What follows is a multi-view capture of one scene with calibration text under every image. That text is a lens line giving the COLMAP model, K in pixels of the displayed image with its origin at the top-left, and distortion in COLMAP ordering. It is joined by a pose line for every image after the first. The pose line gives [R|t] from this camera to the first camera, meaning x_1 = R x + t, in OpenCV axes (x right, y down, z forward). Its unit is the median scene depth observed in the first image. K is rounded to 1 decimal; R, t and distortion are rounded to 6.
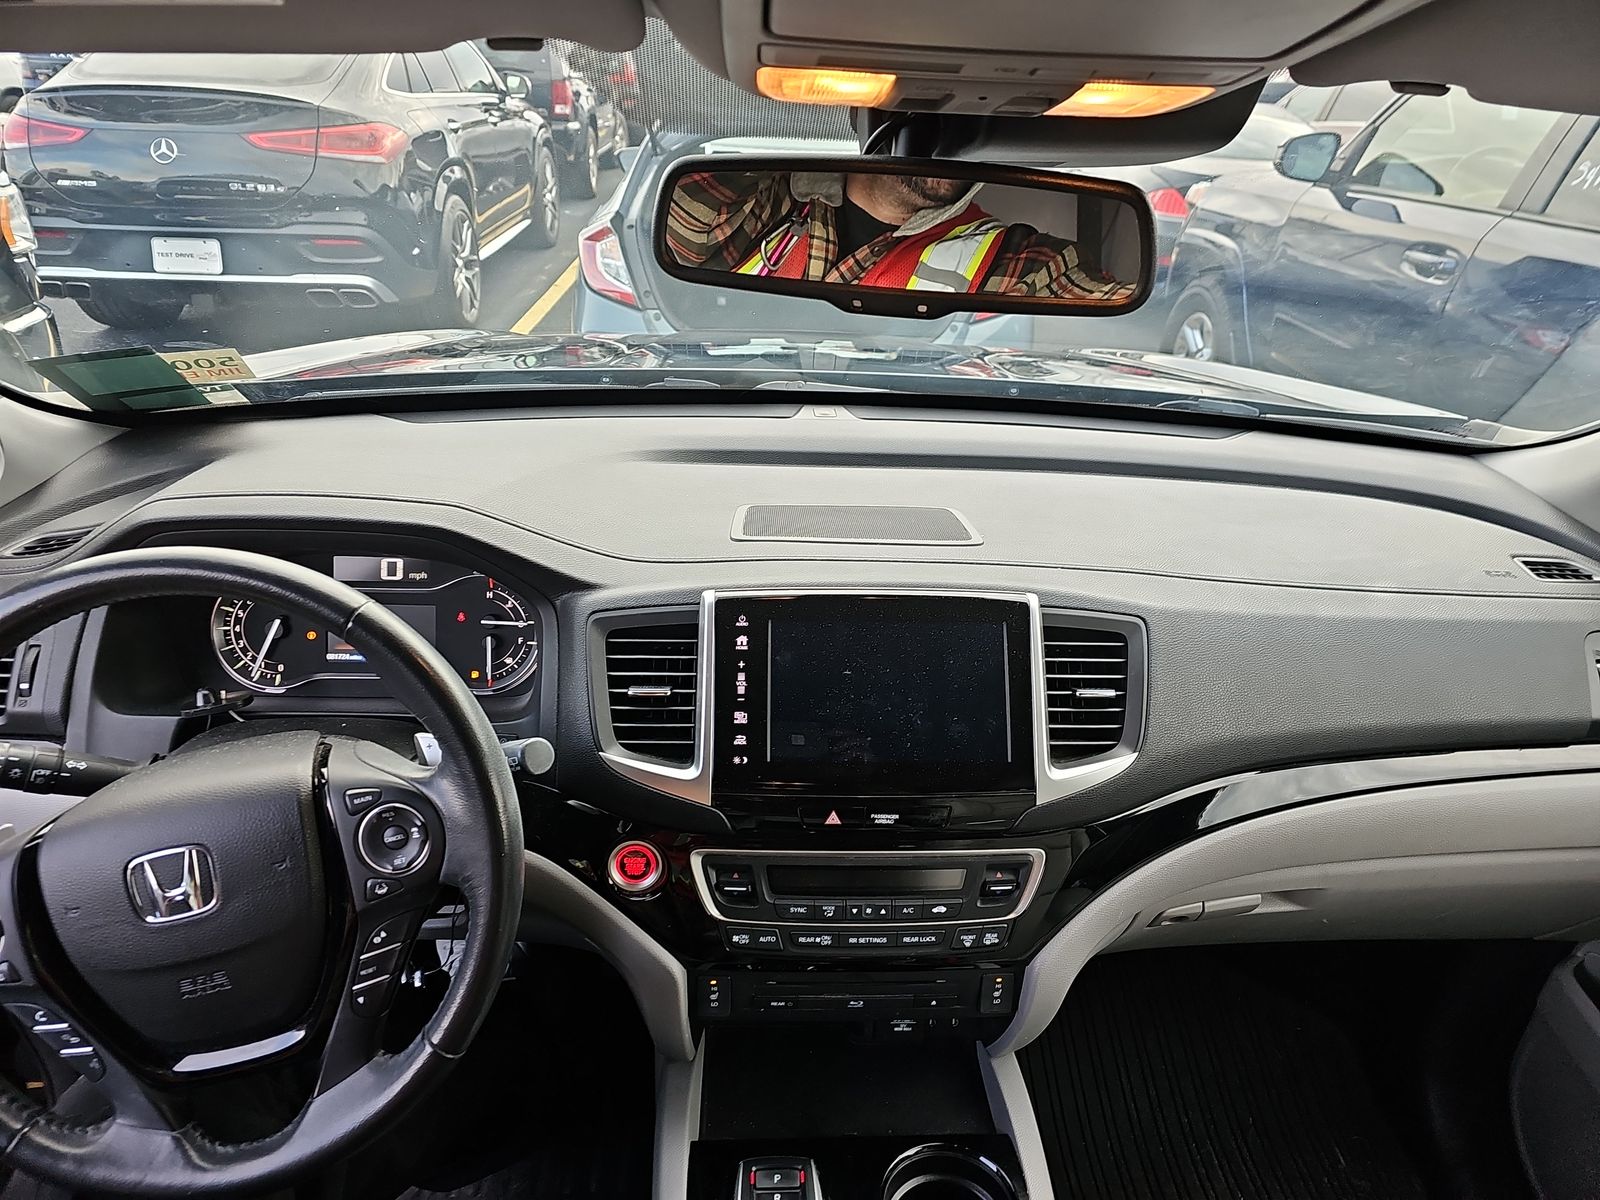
lens RADIAL K [[1060.7, 0, 788.0], [0, 1060.7, 584.2], [0, 0, 1]] dist [0.050938, -0.046334]
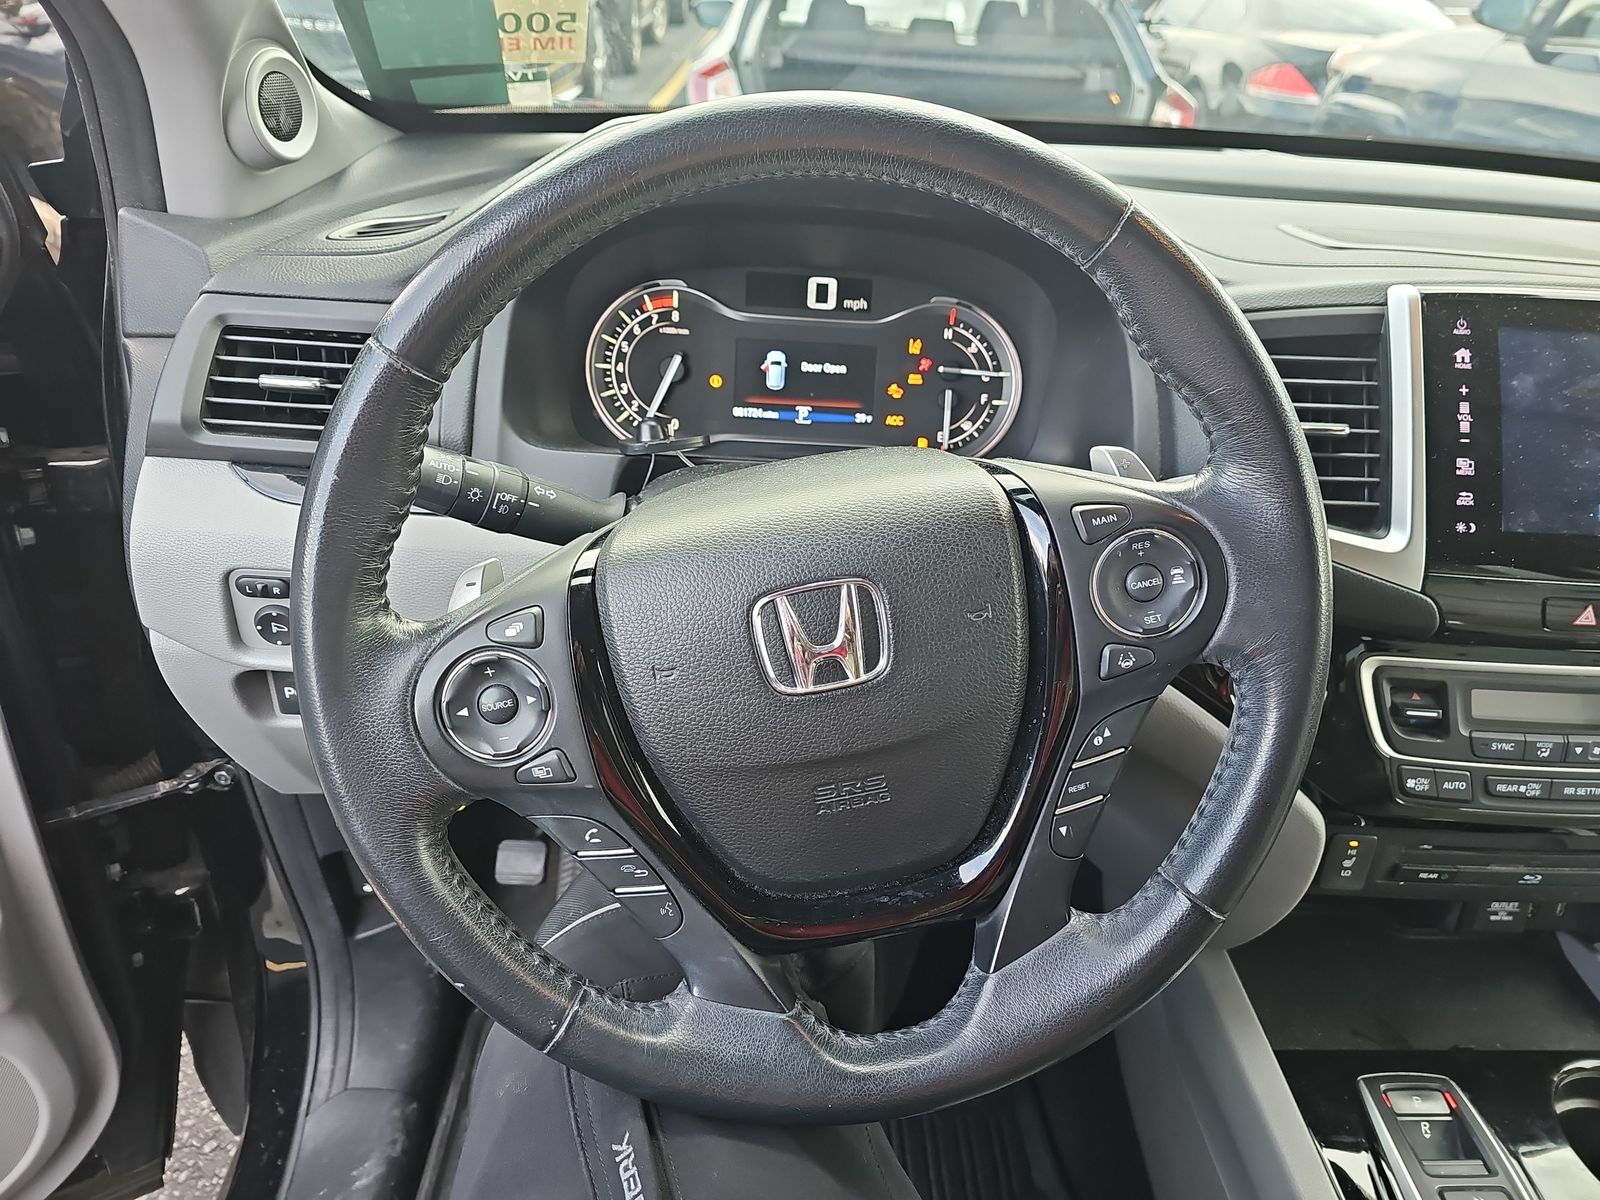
lens RADIAL K [[1060.7, 0, 791.7], [0, 1060.7, 599.2], [0, 0, 1]] dist [0.050938, -0.046334]
pose [[0.999548, 0.029799, -0.003908, -0.462420], [-0.029316, 0.995369, 0.091544, 0.156754], [0.006618, -0.091388, 0.995793, 0.294977]]
